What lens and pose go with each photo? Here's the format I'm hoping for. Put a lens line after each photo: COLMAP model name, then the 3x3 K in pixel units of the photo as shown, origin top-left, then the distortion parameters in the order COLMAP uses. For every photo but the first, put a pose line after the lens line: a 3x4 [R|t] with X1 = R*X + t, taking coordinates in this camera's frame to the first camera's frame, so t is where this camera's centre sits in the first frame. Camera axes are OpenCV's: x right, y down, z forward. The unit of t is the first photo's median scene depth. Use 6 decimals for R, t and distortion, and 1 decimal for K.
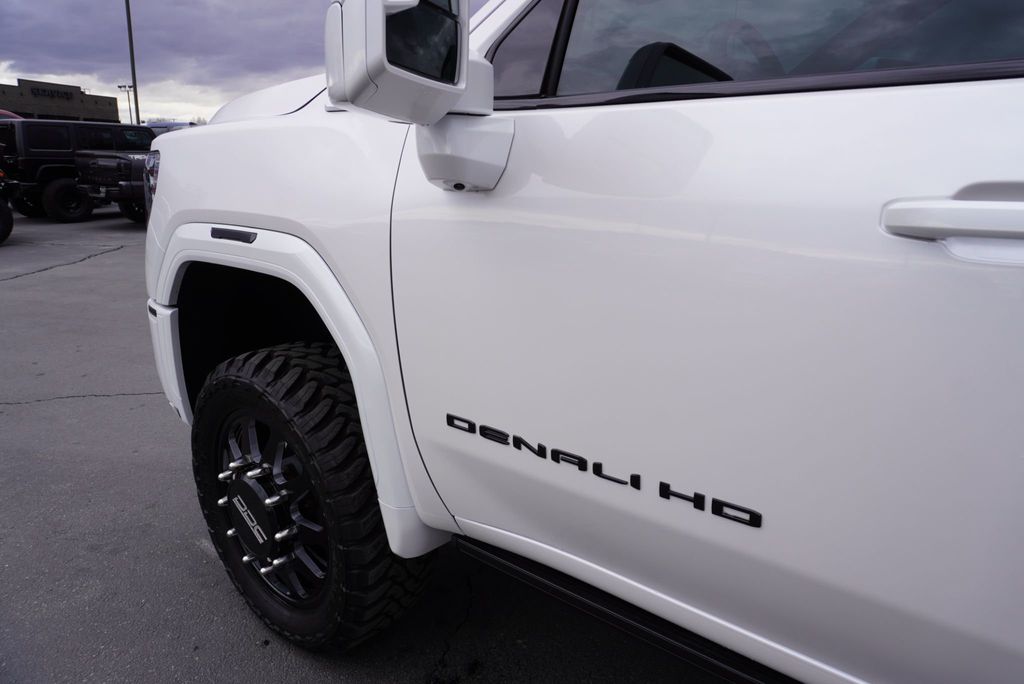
lens RADIAL K [[682.8, 0, 517.1], [0, 682.8, 342.4], [0, 0, 1]] dist [-0.030963, 0.028495]
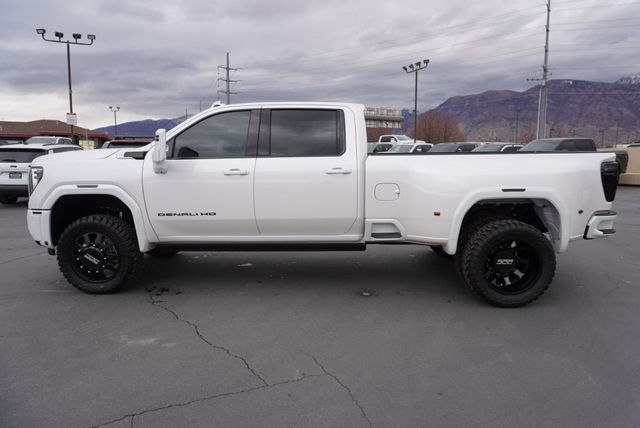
lens RADIAL K [[426.7, 0, 319.1], [0, 426.7, 211.6], [0, 0, 1]] dist [-0.030963, 0.028495]
pose [[0.789083, -0.100664, 0.605983, -0.713989], [0.174171, 0.982662, -0.063561, 0.330164], [-0.589078, 0.155700, 0.792935, -1.527800]]
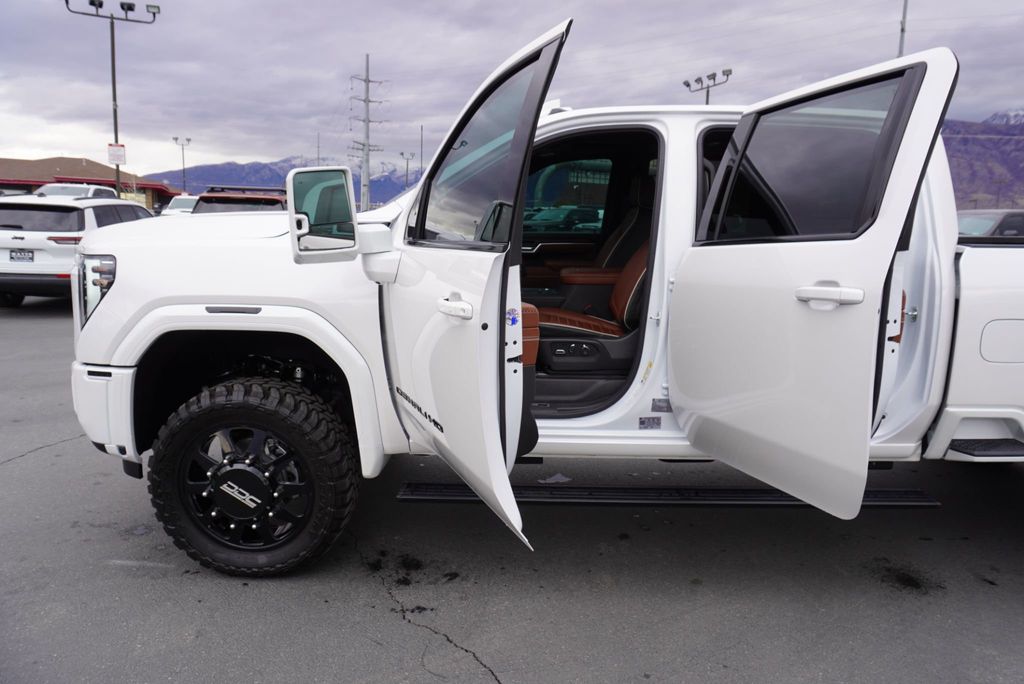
lens RADIAL K [[682.8, 0, 517.1], [0, 682.8, 337.5], [0, 0, 1]] dist [-0.030963, 0.028495]
pose [[0.780557, -0.101359, 0.616812, -0.716310], [0.153334, 0.987665, -0.031740, 0.048815], [-0.605986, 0.119353, 0.786471, -0.538467]]
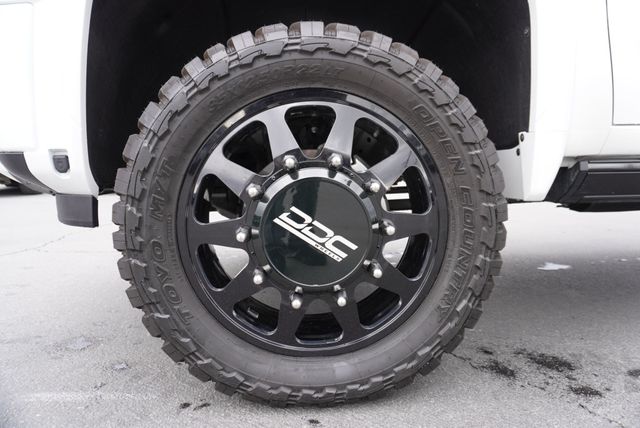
lens RADIAL K [[426.7, 0, 328.6], [0, 426.7, 202.6], [0, 0, 1]] dist [-0.030963, 0.028495]
pose [[0.724296, -0.077773, 0.685089, -0.617376], [0.196807, 0.975601, -0.097316, 0.241494], [-0.660805, 0.205316, 0.721930, 0.570926]]
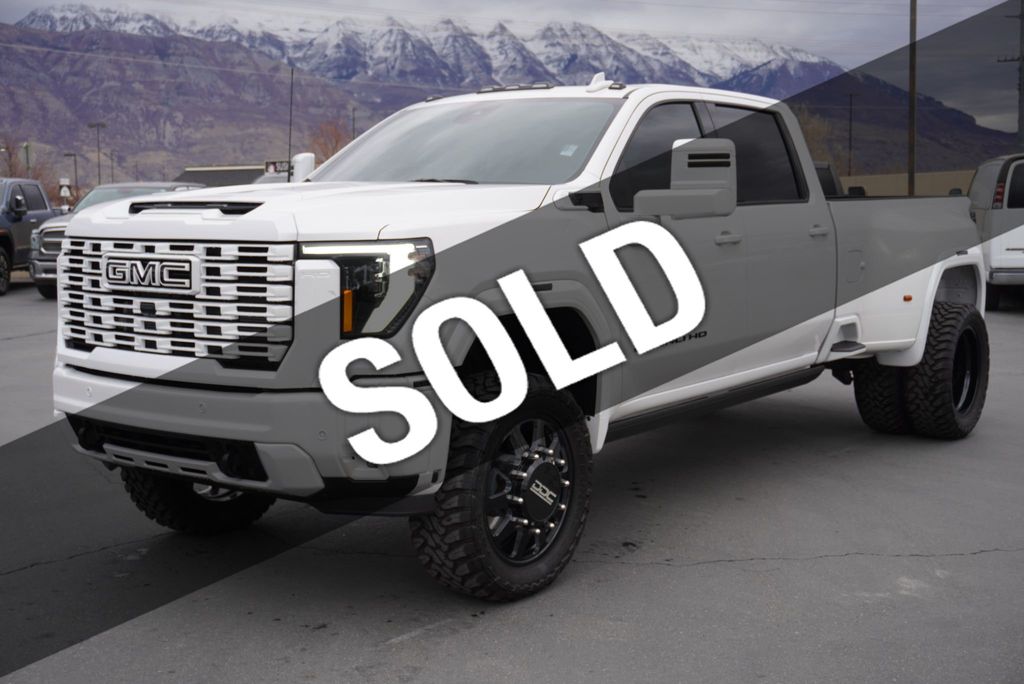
lens RADIAL K [[1283.1, 0, 514.6], [0, 1283.1, 338.7], [0, 0, 1]] dist [0.026354, 0.000000]
pose [[-0.050770, -0.117866, 0.991731, -2.589294], [0.269898, 0.954443, 0.127251, -0.339742], [-0.961550, 0.274126, -0.016645, 0.893465]]
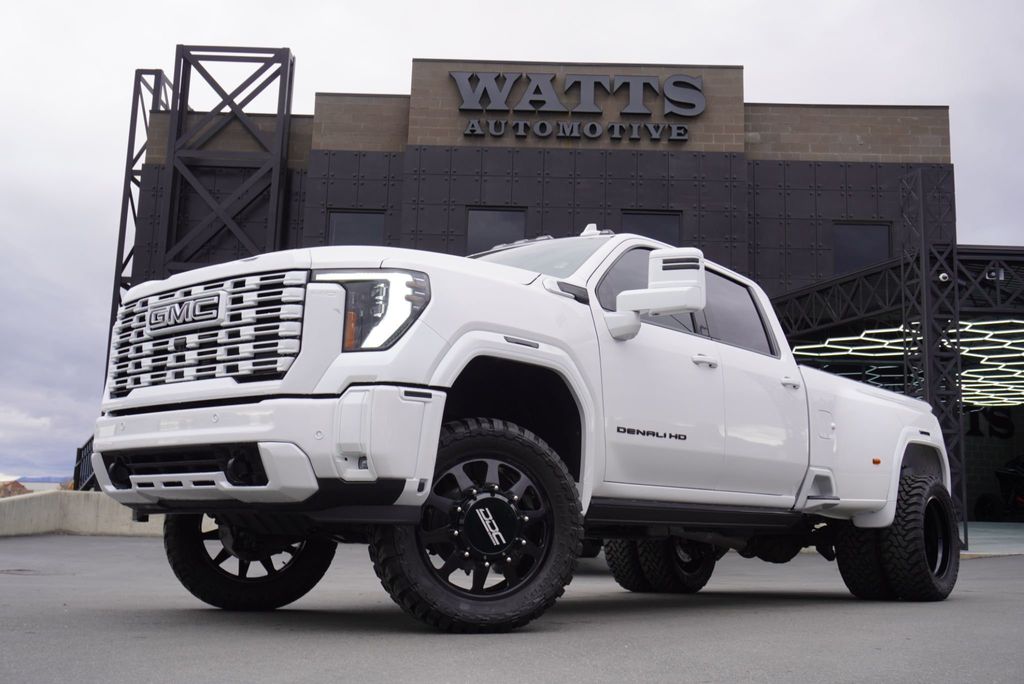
lens RADIAL K [[1106.2, 0, 517.1], [0, 1106.2, 335.2], [0, 0, 1]] dist [-0.023836, 0.000000]
pose [[-0.013769, 0.172634, 0.984890, -2.500246], [0.248966, 0.954554, -0.163836, 0.217204], [-0.968414, 0.242948, -0.056124, 0.926640]]
